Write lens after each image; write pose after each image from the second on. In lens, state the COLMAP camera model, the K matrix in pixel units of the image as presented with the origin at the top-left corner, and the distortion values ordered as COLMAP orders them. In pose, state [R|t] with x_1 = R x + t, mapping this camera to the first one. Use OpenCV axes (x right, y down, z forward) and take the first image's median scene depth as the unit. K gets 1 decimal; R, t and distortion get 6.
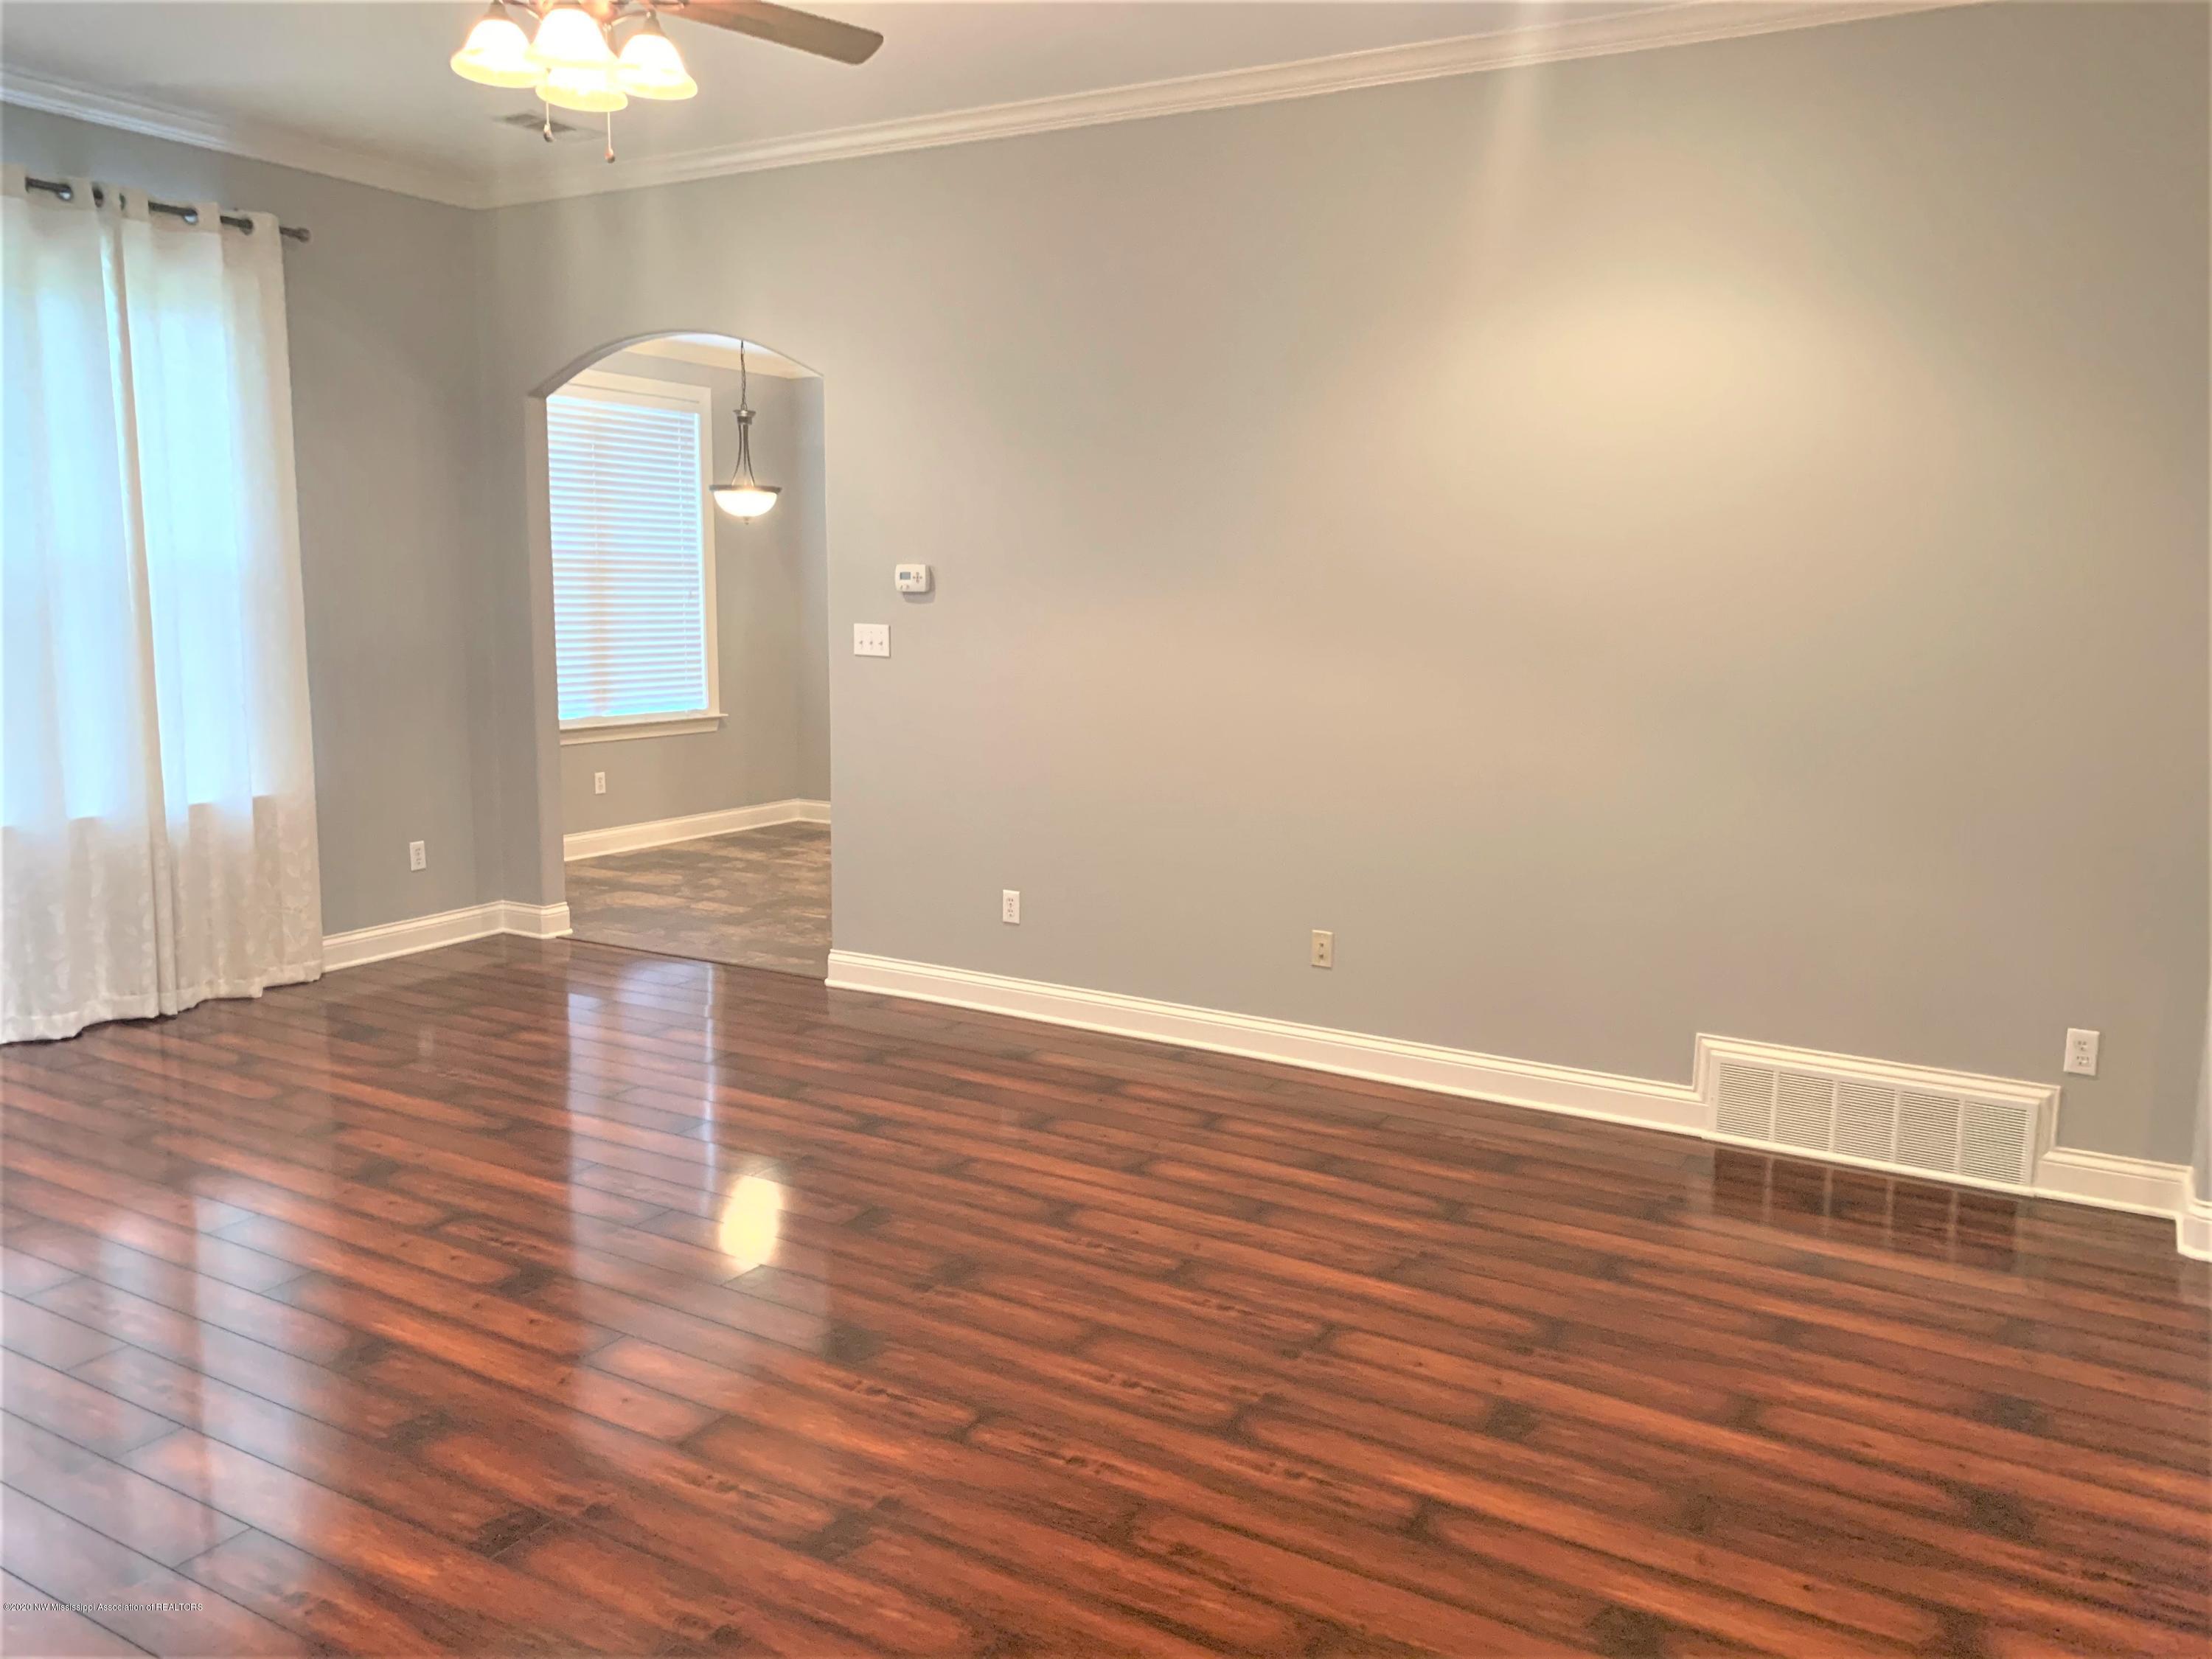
lens RADIAL K [[1720.4, 0, 1108.5], [0, 1720.4, 770.0], [0, 0, 1]] dist [0.001188, -0.001064]
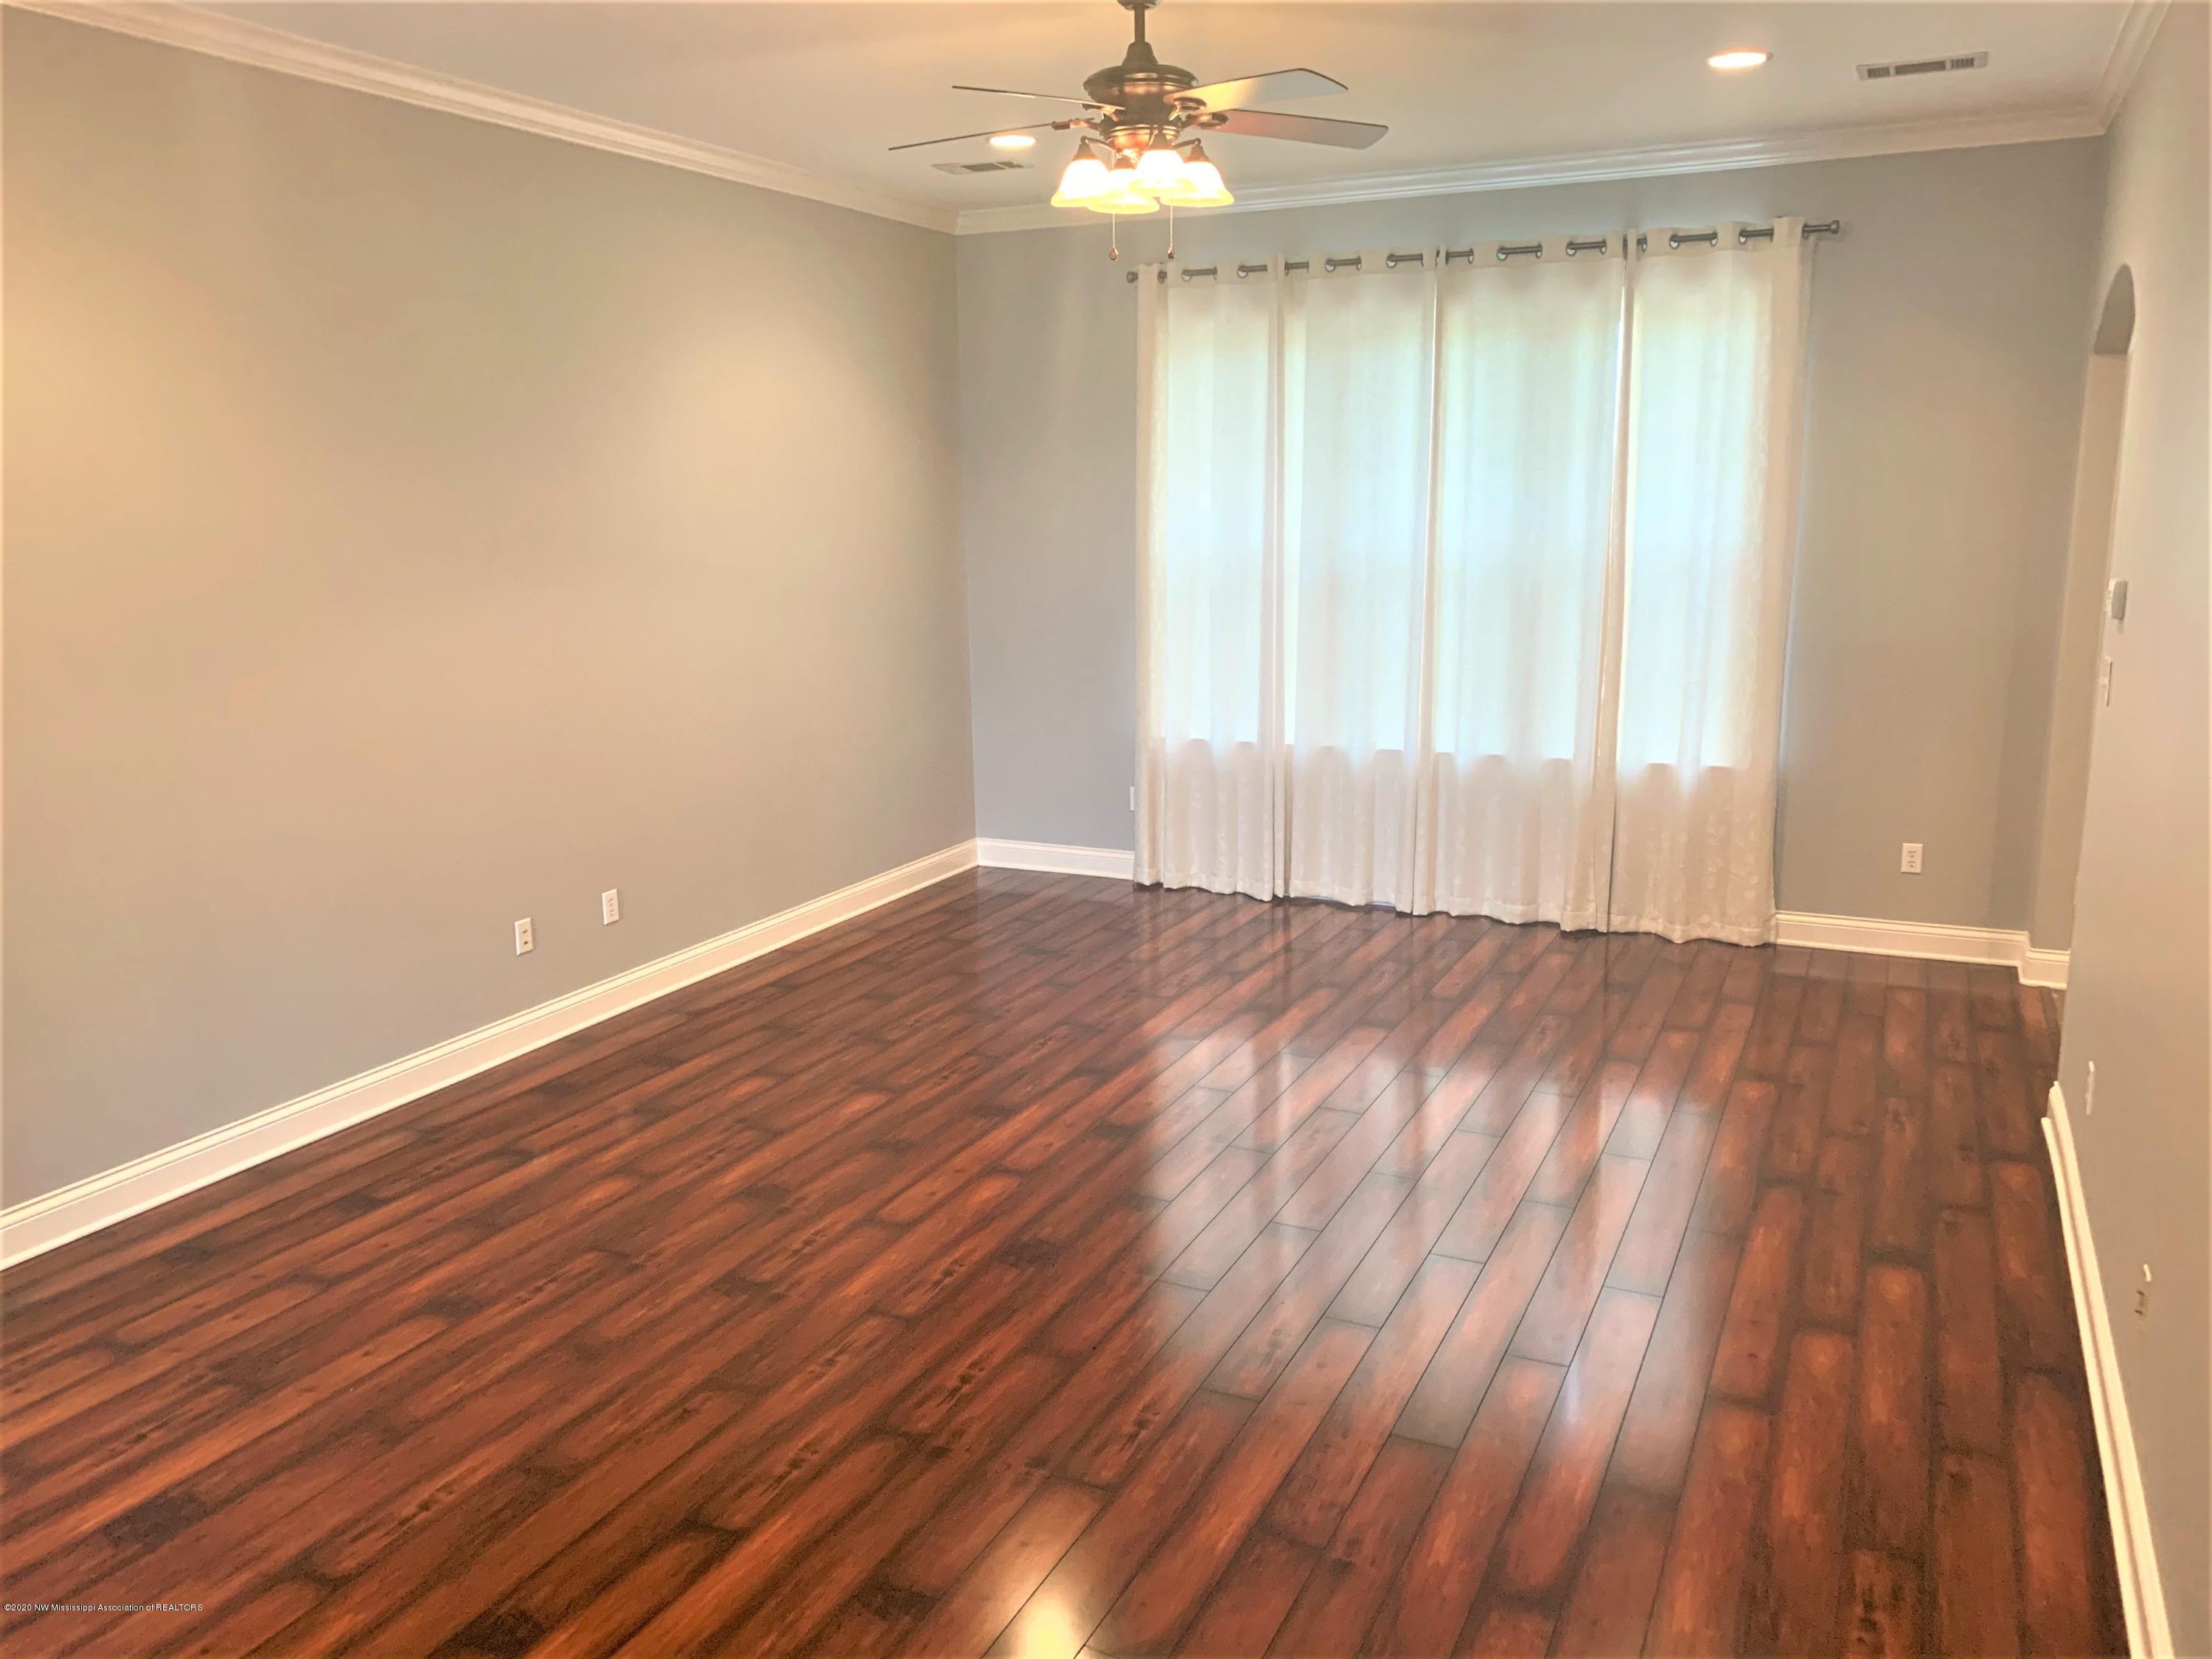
lens RADIAL K [[1687.1, 0, 1103.3], [0, 1687.1, 817.0], [0, 0, 1]] dist [0.085393, -0.237148]
pose [[0.078770, 0.180438, -0.980427, 0.623610], [-0.103309, 0.979665, 0.171998, -0.113891], [0.991525, 0.087739, 0.095809, 0.589907]]
